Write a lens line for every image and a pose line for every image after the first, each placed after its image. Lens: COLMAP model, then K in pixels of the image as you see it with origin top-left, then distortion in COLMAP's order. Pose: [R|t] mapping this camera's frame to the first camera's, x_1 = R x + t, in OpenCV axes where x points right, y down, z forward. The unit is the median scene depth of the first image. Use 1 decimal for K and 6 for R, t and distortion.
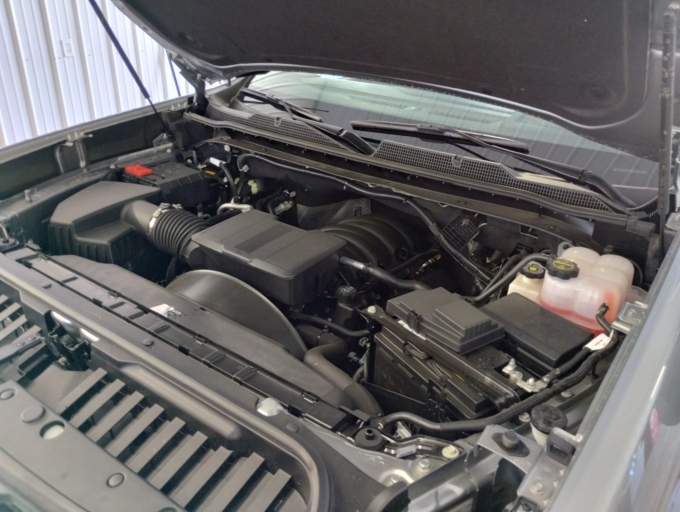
lens RADIAL K [[560.2, 0, 340.0], [0, 560.2, 256.0], [0, 0, 1]] dist [0.025745, -0.002614]
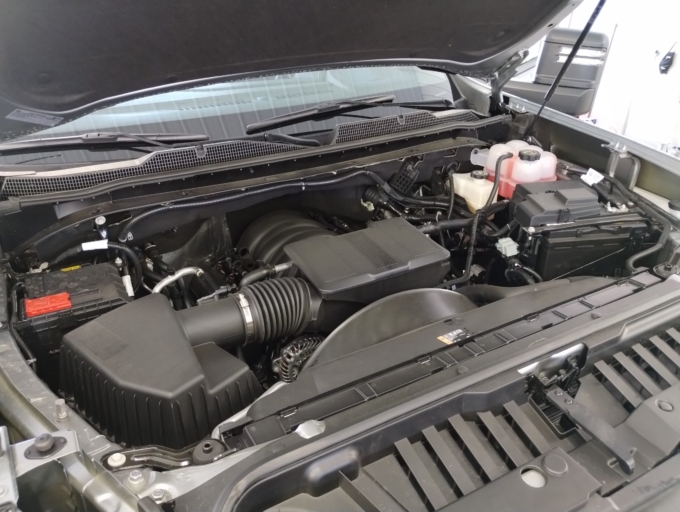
lens RADIAL K [[560.2, 0, 340.0], [0, 560.2, 256.0], [0, 0, 1]] dist [0.025745, -0.002614]
pose [[0.429040, -0.461515, 0.776485, -0.795181], [0.427379, 0.861034, 0.275623, -0.270193], [-0.795784, 0.213600, 0.566659, 0.446271]]
